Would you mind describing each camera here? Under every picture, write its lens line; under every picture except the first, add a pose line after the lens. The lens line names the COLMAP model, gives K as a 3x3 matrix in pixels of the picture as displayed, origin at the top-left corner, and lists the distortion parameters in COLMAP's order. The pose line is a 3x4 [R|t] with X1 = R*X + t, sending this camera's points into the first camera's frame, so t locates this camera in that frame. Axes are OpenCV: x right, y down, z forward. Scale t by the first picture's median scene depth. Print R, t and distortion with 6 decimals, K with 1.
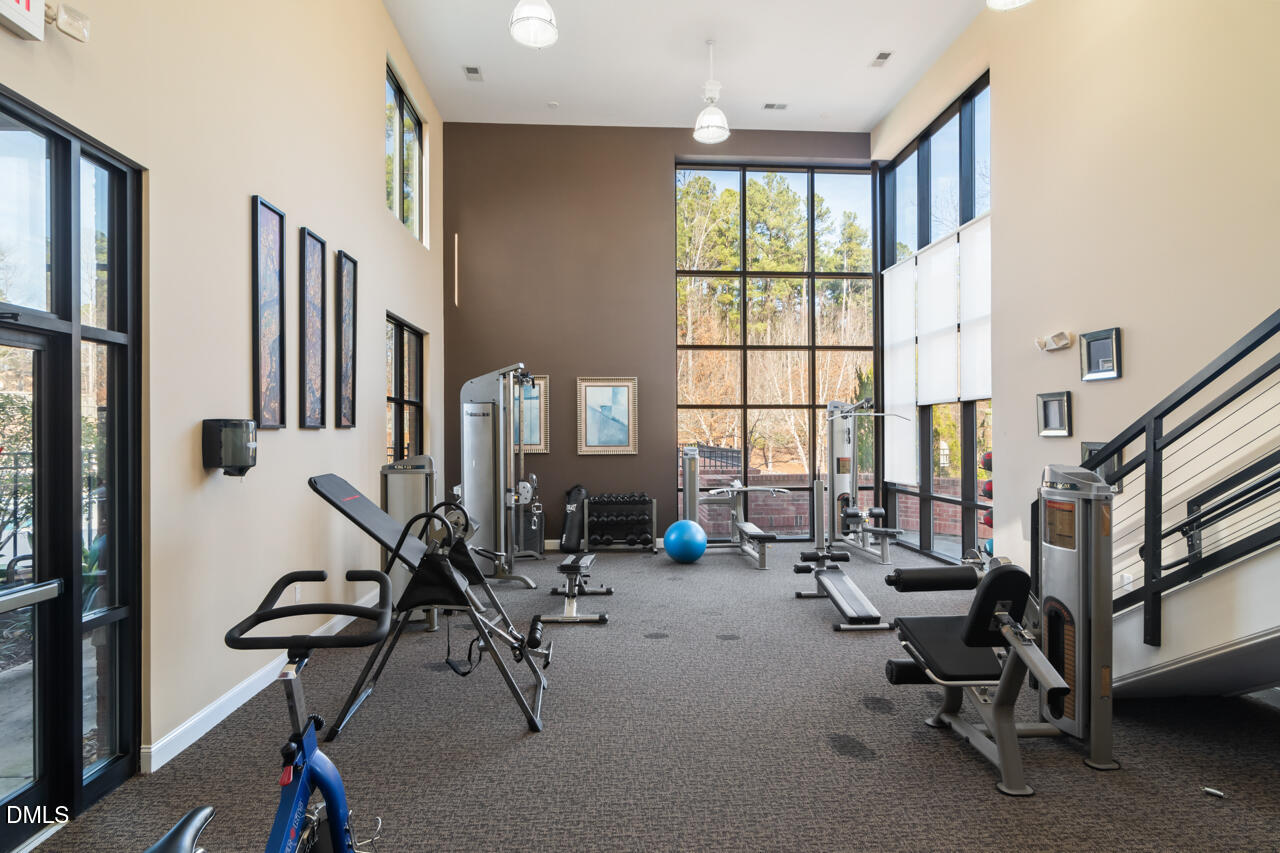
lens RADIAL K [[661.2, 0, 644.6], [0, 661.2, 429.6], [0, 0, 1]] dist [-0.005256, -0.000117]
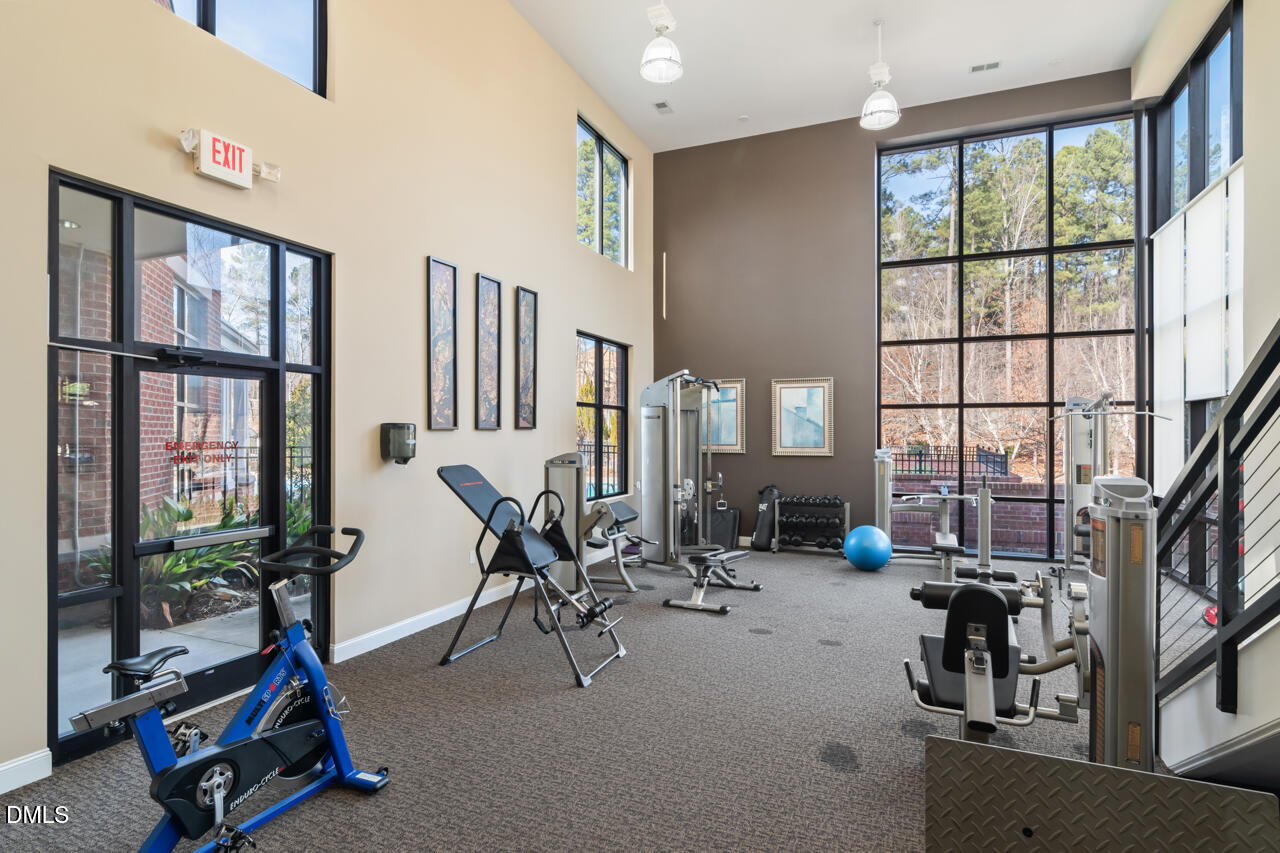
lens RADIAL K [[661.2, 0, 639.6], [0, 661.2, 431.4], [0, 0, 1]] dist [-0.003906, 0.000271]
pose [[0.890429, 0.002503, -0.455115, 0.203341], [-0.001771, 0.999996, 0.002036, -0.000921], [0.455119, -0.001007, 0.890430, -0.001424]]
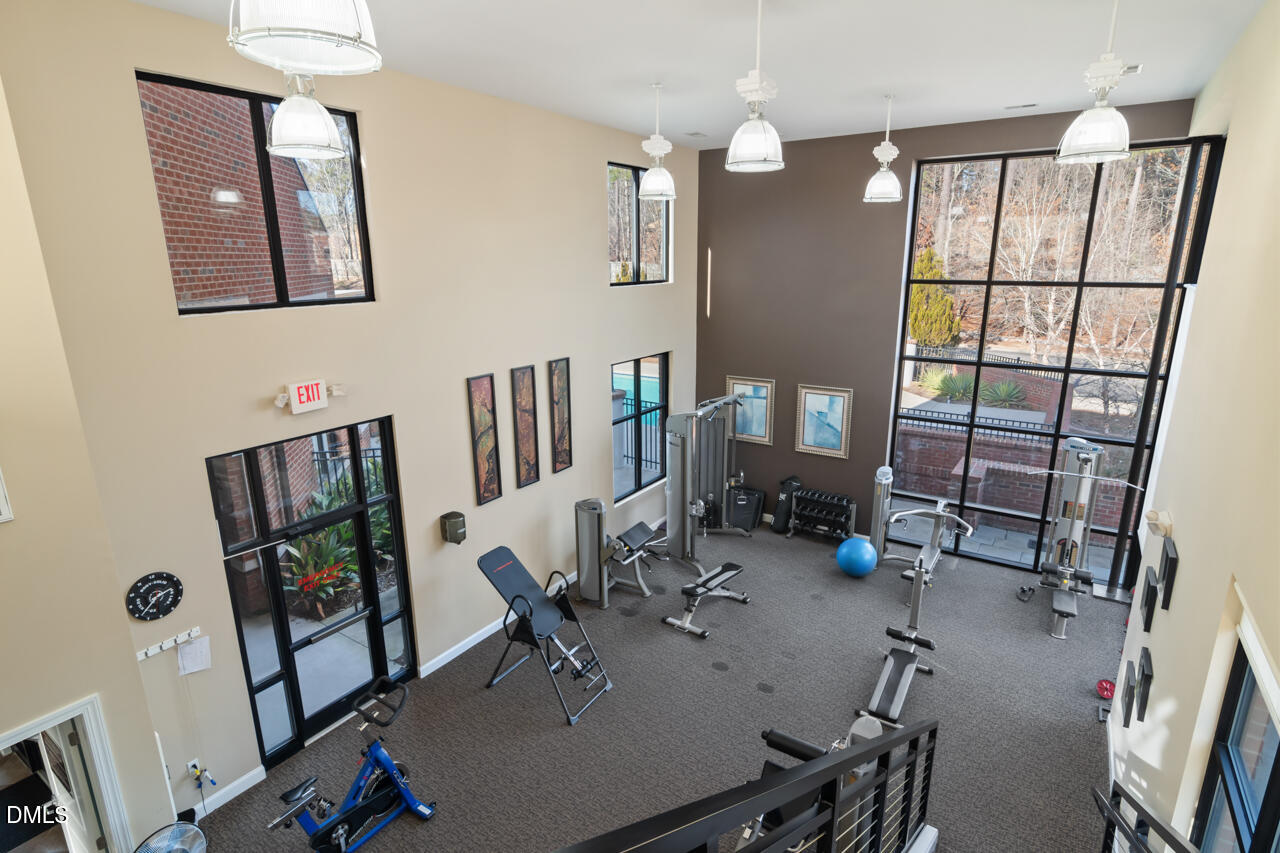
lens RADIAL K [[657.0, 0, 640.0], [0, 657.0, 426.5], [0, 0, 1]] dist [-0.005195, -0.001335]
pose [[0.793504, 0.151413, -0.589427, 0.394085], [0.007585, 0.966018, 0.258364, -0.336530], [0.608517, -0.209484, 0.765391, -0.028832]]
